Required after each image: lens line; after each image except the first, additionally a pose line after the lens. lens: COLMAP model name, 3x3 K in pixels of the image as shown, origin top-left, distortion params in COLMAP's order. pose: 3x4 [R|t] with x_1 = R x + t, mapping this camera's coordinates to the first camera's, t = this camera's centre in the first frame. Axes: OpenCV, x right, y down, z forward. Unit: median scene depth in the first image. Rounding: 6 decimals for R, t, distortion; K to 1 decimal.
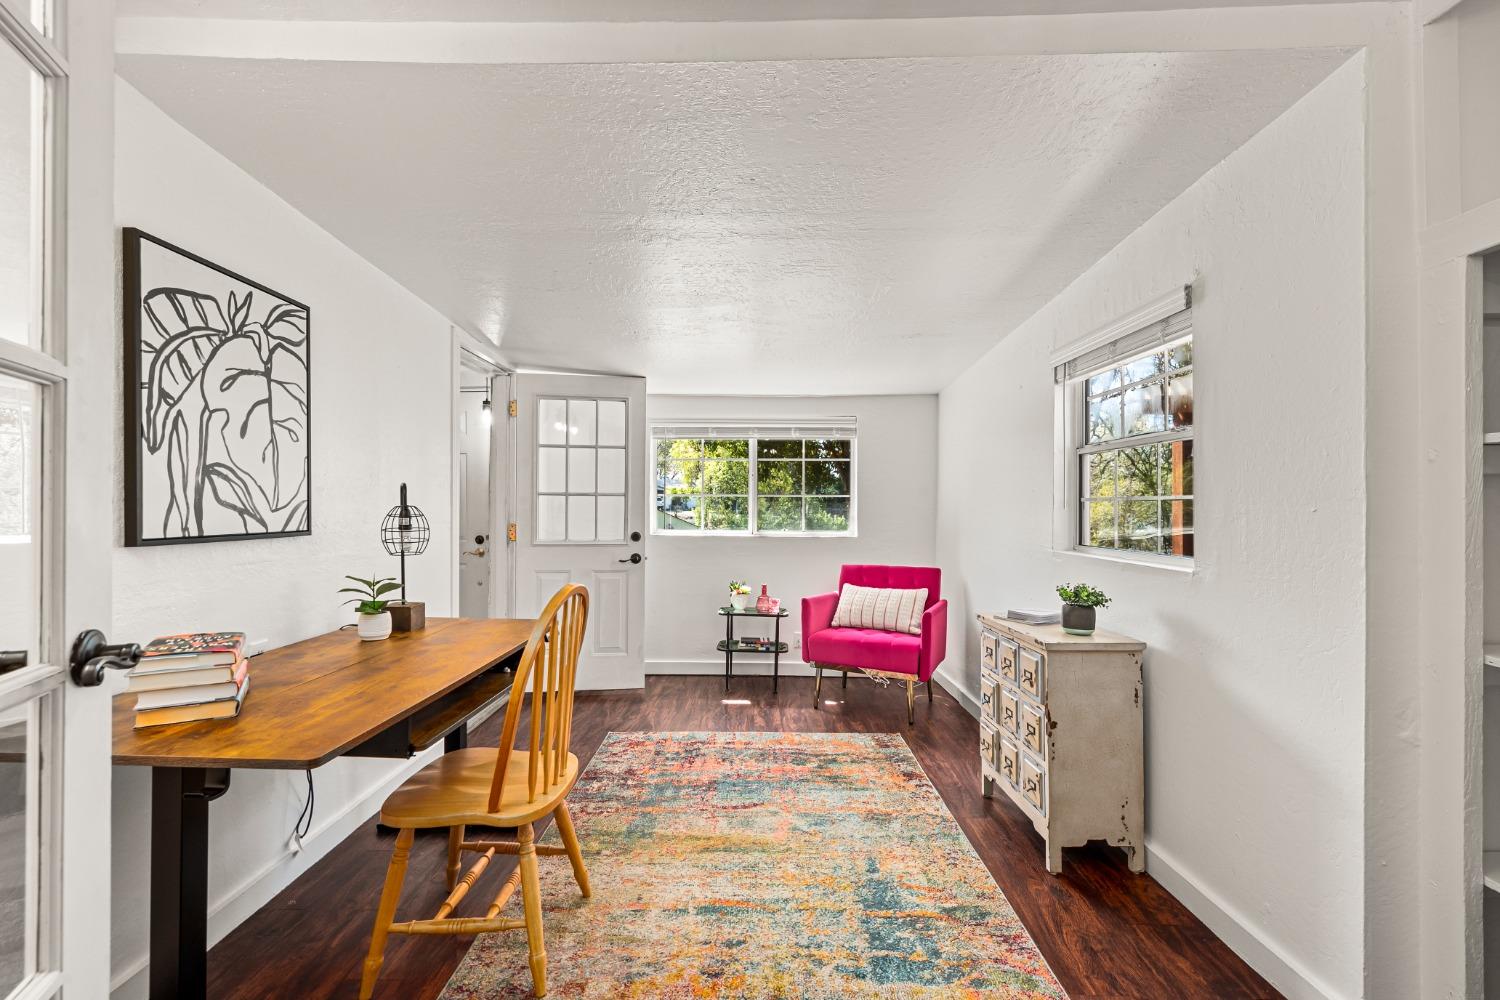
lens RADIAL K [[662.1, 0, 754.3], [0, 662.1, 506.0], [0, 0, 1]] dist [-0.002962, 0.001291]
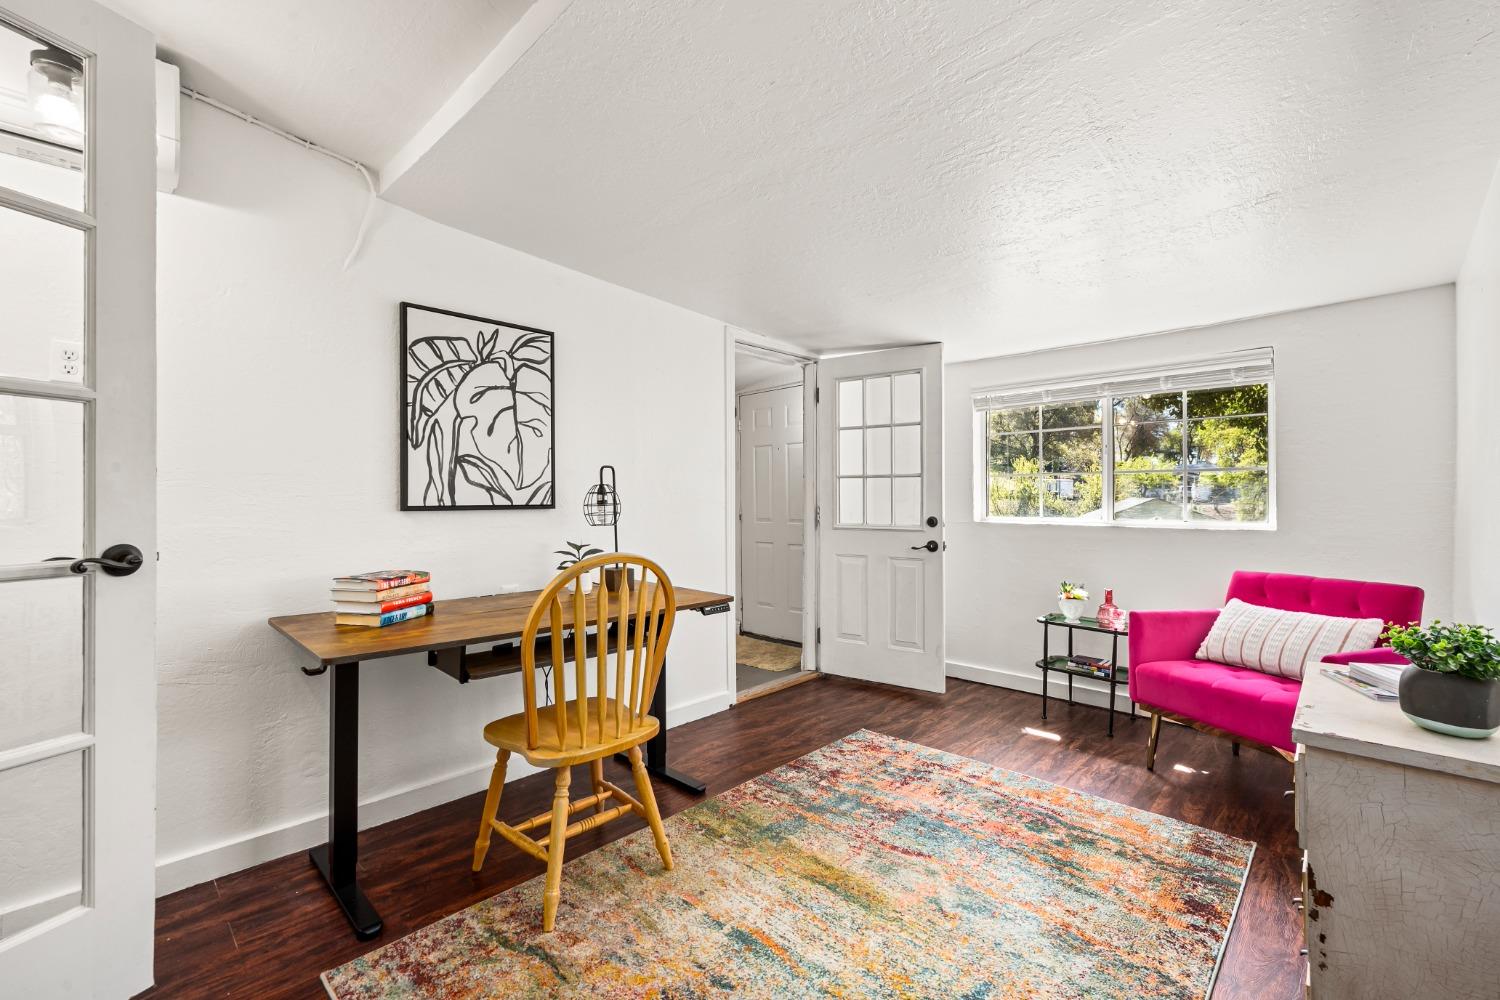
lens RADIAL K [[662.1, 0, 746.4], [0, 662.1, 497.2], [0, 0, 1]] dist [-0.002962, 0.001291]
pose [[0.707455, -0.008351, -0.706709, 0.479832], [0.005499, 0.999965, -0.006312, 0.030303], [0.706737, 0.000580, 0.707476, 0.331837]]
